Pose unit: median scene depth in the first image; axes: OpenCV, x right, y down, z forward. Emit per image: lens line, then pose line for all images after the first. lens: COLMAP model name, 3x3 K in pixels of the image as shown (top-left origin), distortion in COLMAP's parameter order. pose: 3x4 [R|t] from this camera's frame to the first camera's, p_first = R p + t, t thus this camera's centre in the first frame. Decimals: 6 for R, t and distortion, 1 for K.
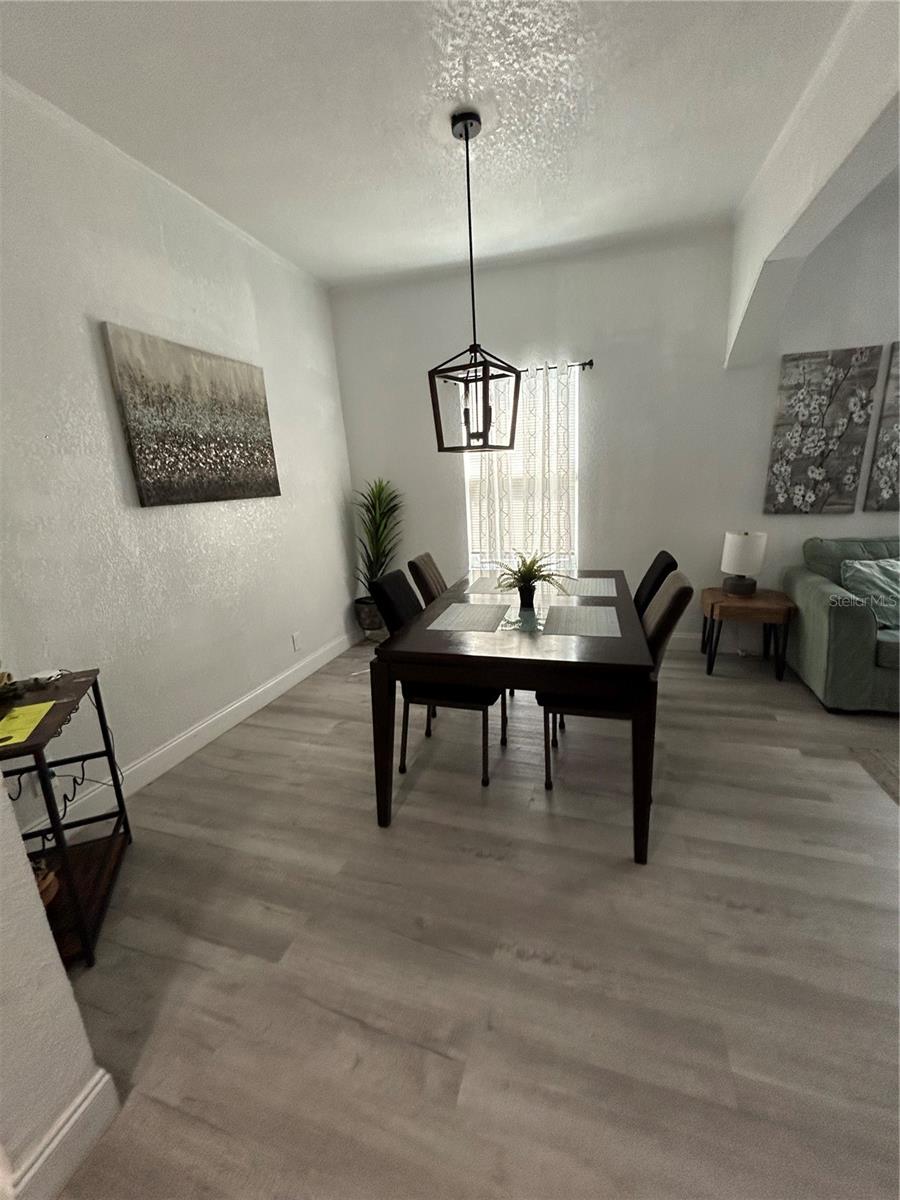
lens RADIAL K [[486.8, 0, 438.1], [0, 486.8, 597.9], [0, 0, 1]] dist [-0.001107, 0.001217]
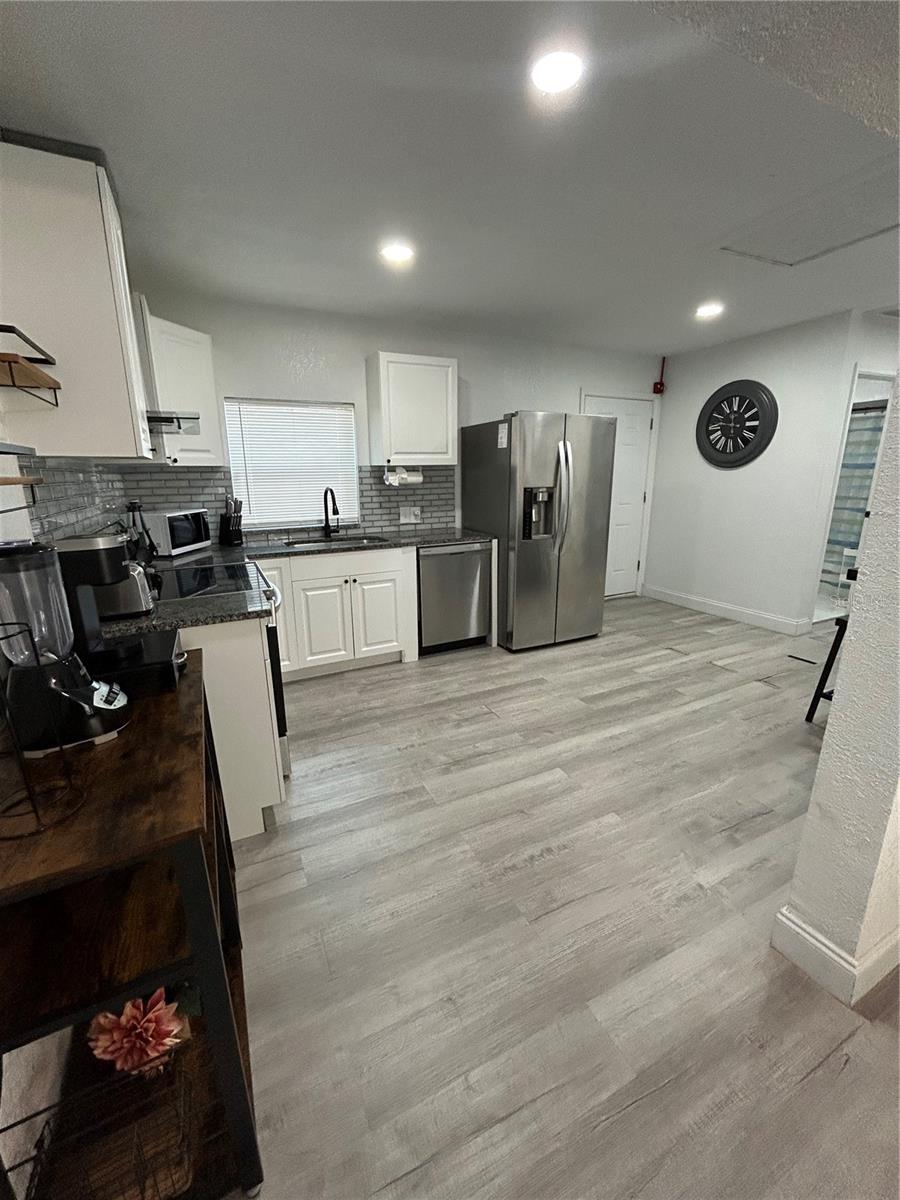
lens RADIAL K [[486.8, 0, 442.4], [0, 486.8, 595.4], [0, 0, 1]] dist [-0.001107, 0.001217]
pose [[-0.720081, 0.231172, -0.654250, 0.224917], [-0.110112, 0.892856, 0.436673, -0.078154], [0.685098, 0.386480, -0.617474, 0.283510]]
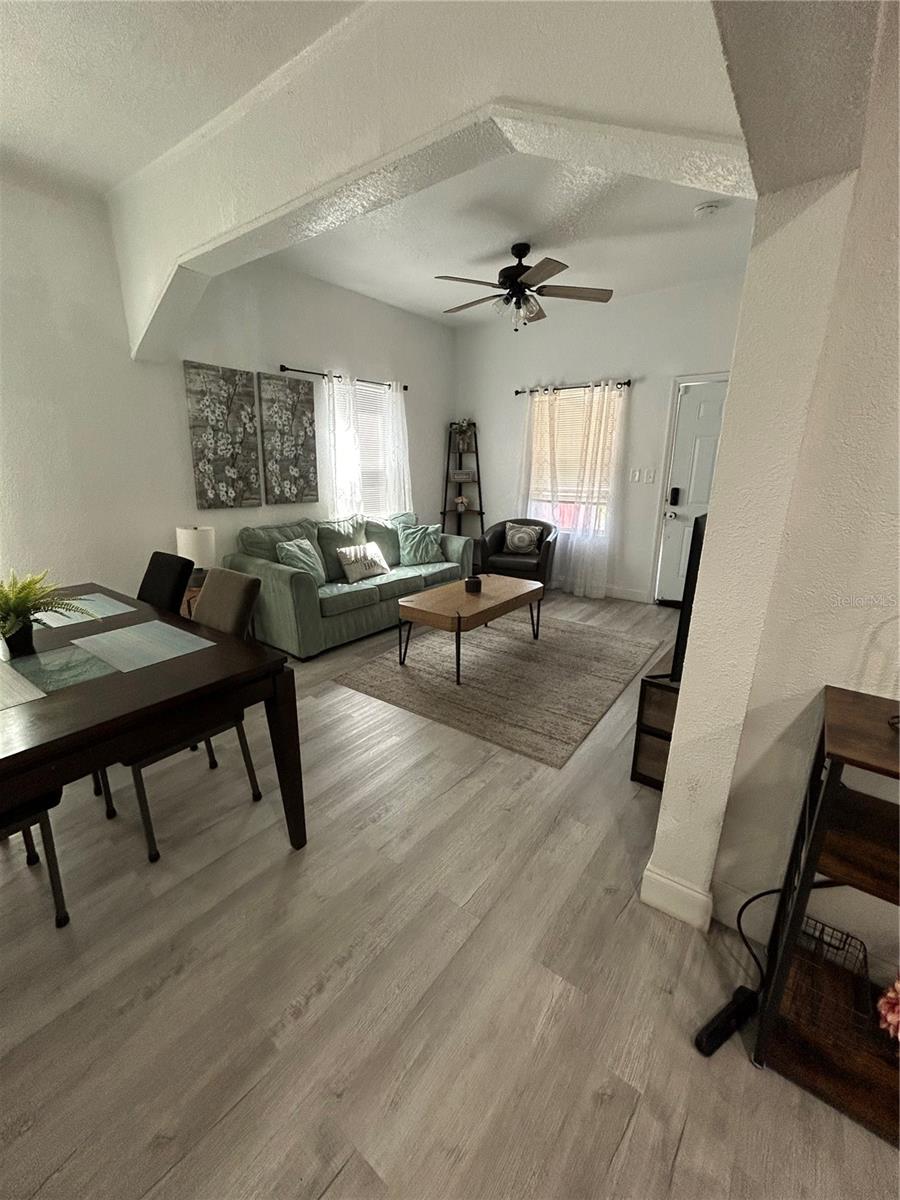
lens RADIAL K [[486.8, 0, 445.8], [0, 486.8, 595.0], [0, 0, 1]] dist [-0.001107, 0.001217]
pose [[0.330308, -0.196645, 0.923161, -0.216018], [0.197424, 0.970817, 0.136158, -0.034854], [-0.922995, 0.137280, 0.359491, 0.179063]]
